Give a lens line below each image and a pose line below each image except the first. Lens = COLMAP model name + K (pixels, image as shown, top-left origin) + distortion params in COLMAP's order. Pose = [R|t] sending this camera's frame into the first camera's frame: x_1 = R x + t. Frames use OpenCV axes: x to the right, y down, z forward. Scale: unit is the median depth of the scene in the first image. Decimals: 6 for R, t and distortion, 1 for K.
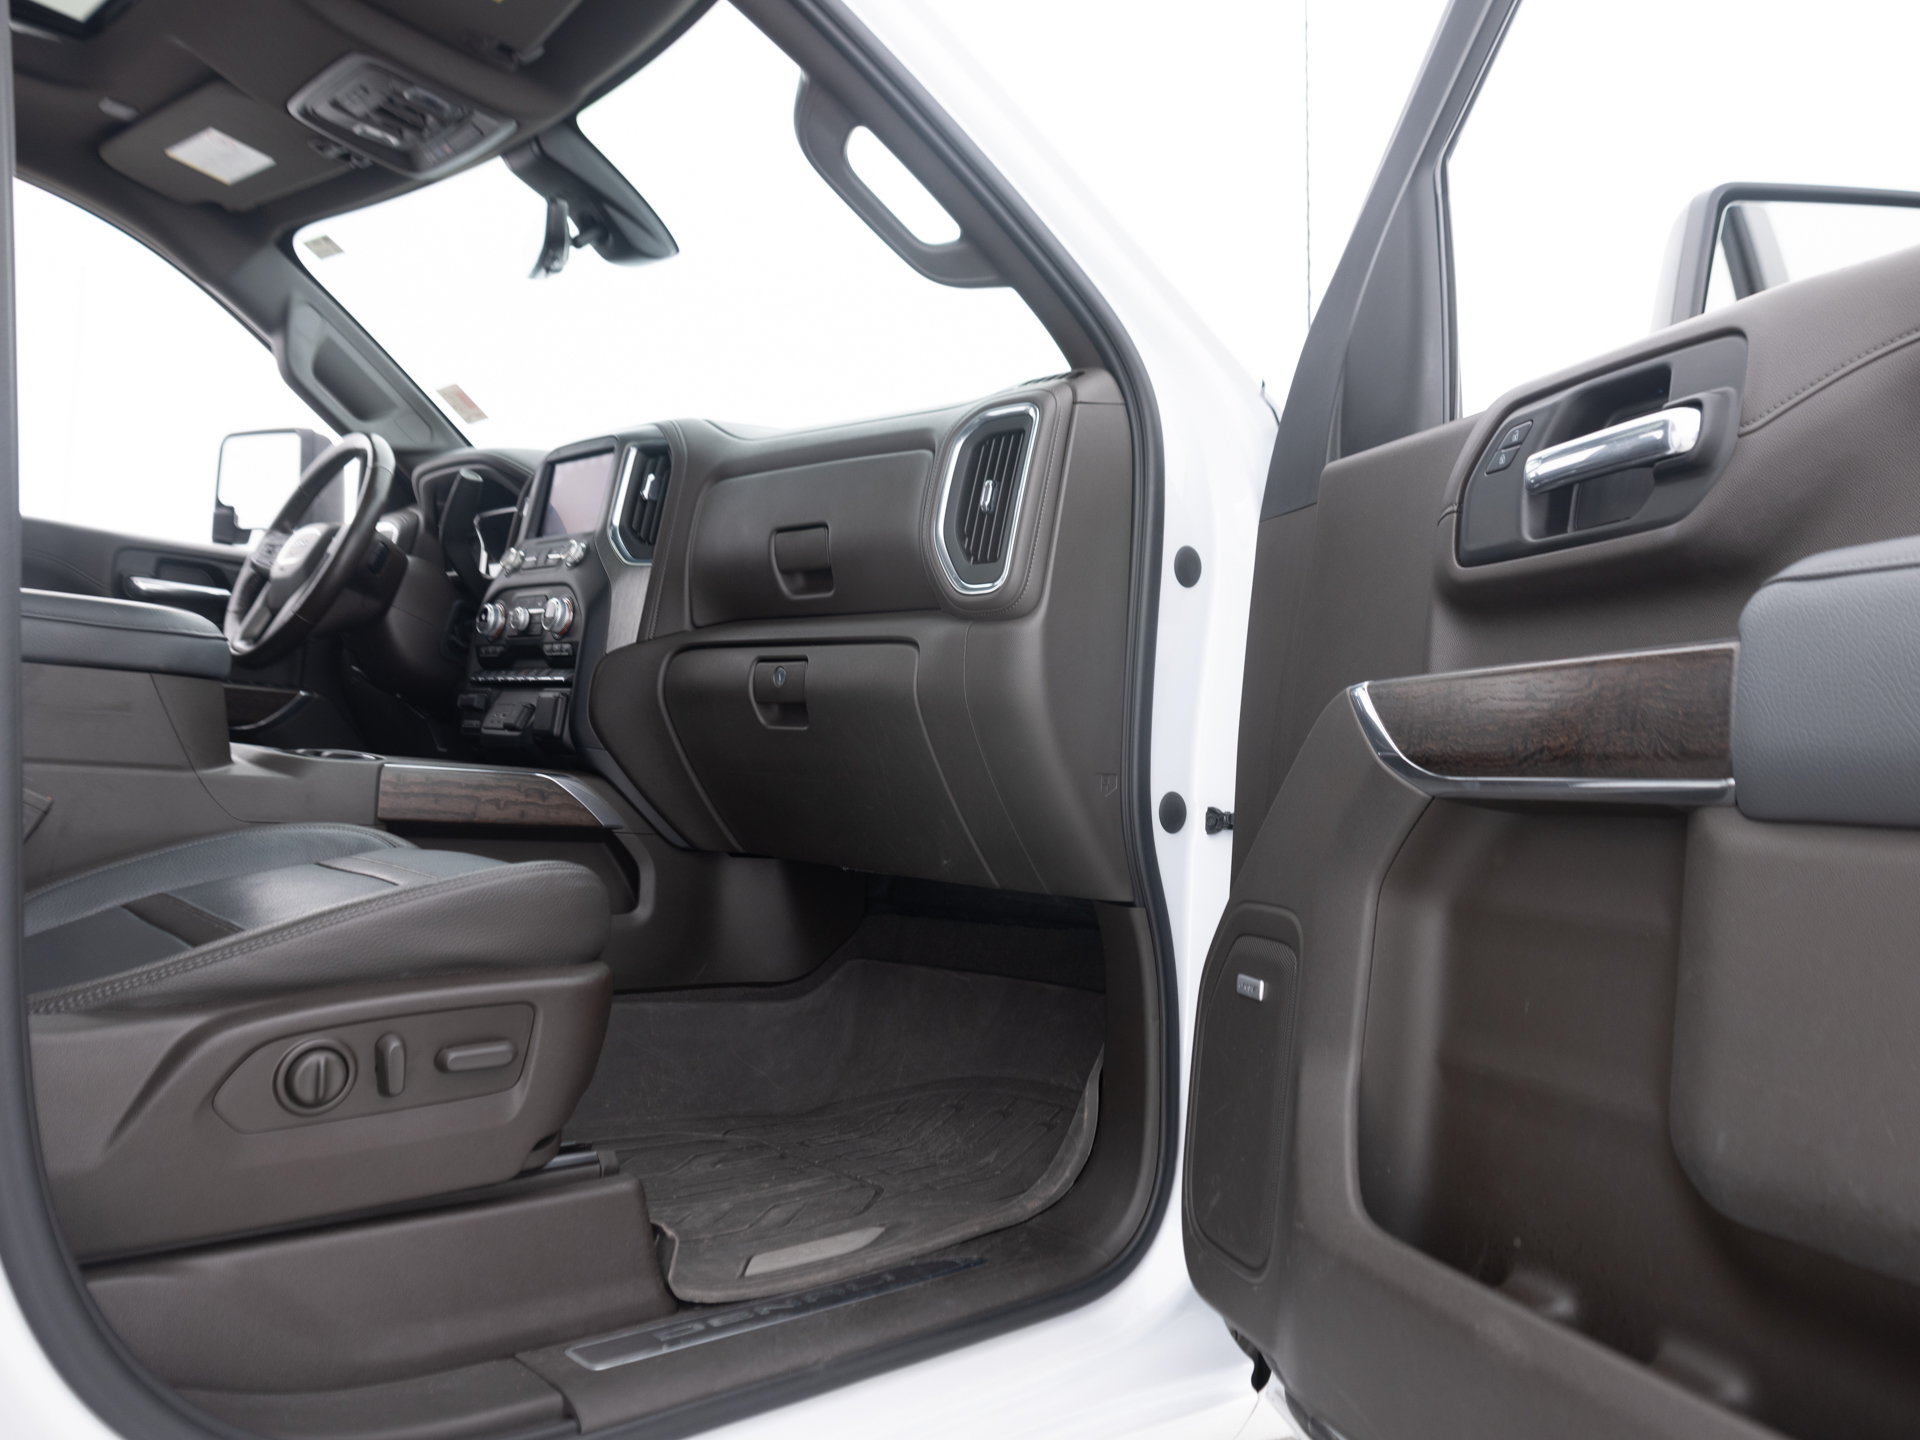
lens RADIAL K [[1362.1, 0, 978.2], [0, 1362.1, 709.0], [0, 0, 1]] dist [0.022481, 0.002082]
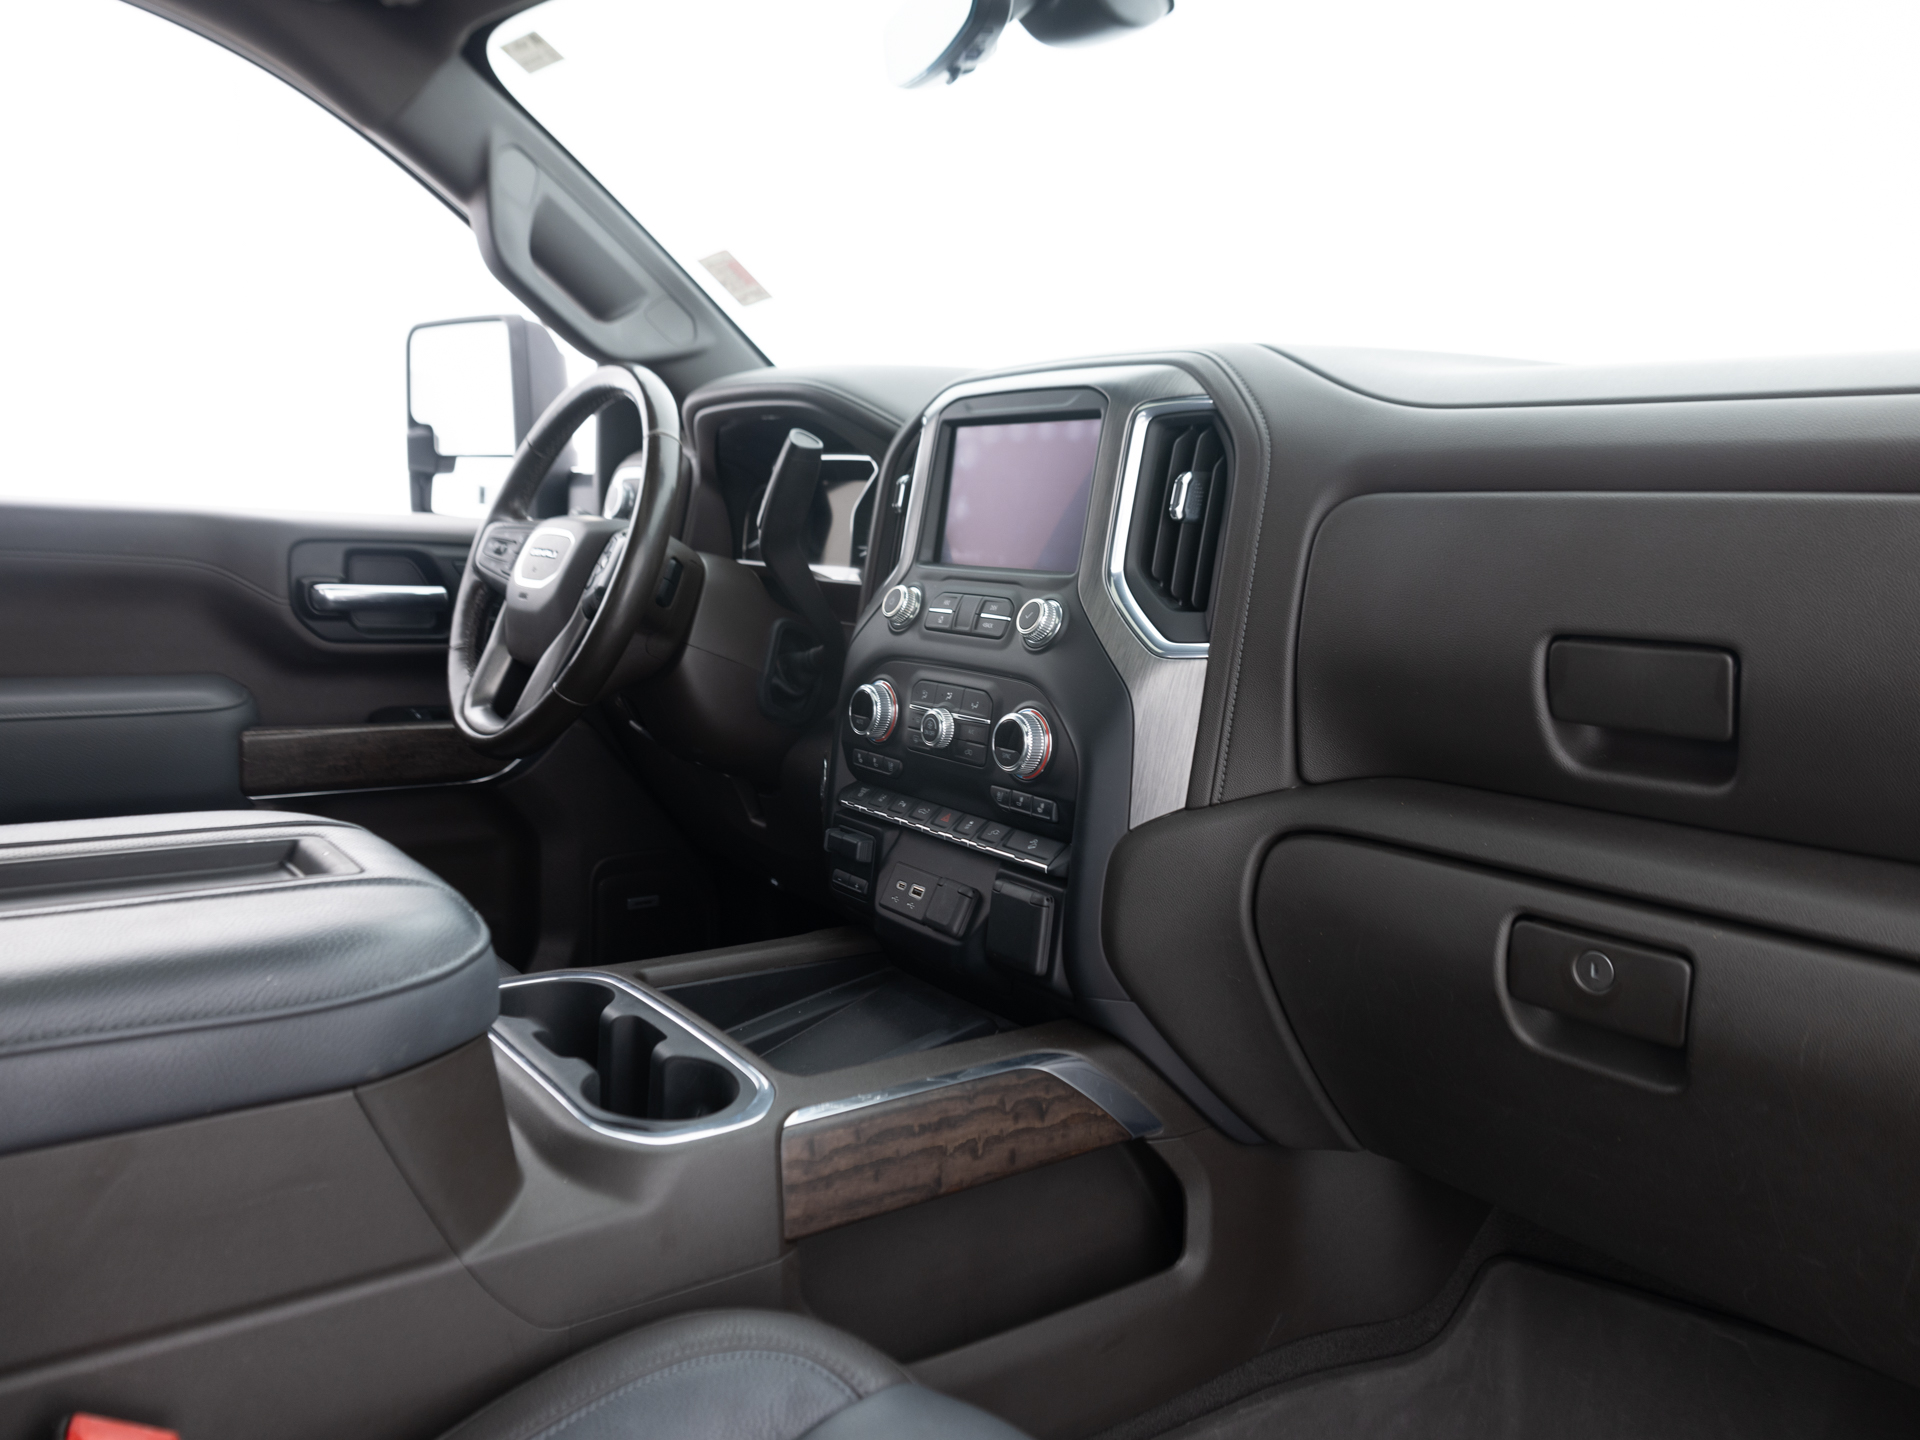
lens RADIAL K [[1436.4, 0, 956.6], [0, 1436.4, 735.7], [0, 0, 1]] dist [0.027355, -0.008266]
pose [[0.987858, -0.013957, -0.154731, -0.226475], [0.038632, 0.986741, 0.157637, -0.151033], [0.150480, -0.161701, 0.975299, 0.401020]]
